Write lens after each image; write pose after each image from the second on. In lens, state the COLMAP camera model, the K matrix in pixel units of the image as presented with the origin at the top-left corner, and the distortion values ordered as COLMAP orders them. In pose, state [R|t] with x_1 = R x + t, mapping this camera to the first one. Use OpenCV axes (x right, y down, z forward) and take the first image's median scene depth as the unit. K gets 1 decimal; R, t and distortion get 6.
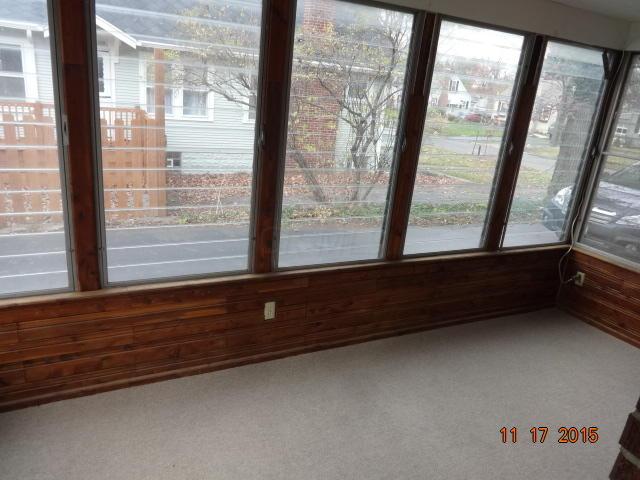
lens RADIAL K [[480.1, 0, 320.0], [0, 480.1, 240.0], [0, 0, 1]] dist [0.003977, -0.008567]
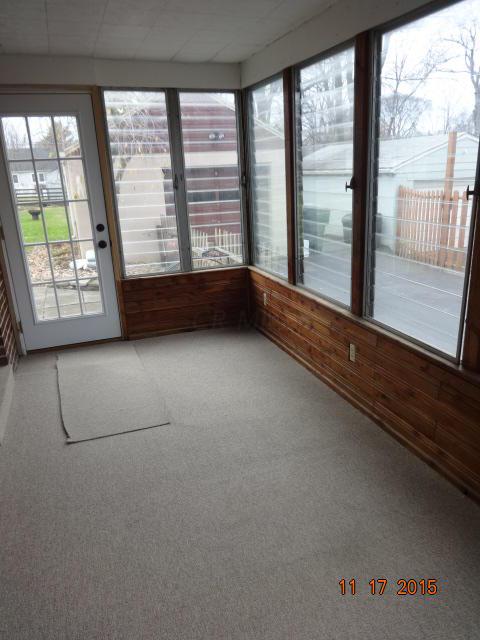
lens RADIAL K [[480.1, 0, 240.0], [0, 480.1, 320.0], [0, 0, 1]] dist [0.003977, -0.008567]
pose [[-0.131569, 0.167116, -0.977119, 0.927810], [-0.371037, 0.905738, 0.204868, -0.044902], [0.919250, 0.389501, -0.057160, 0.758003]]
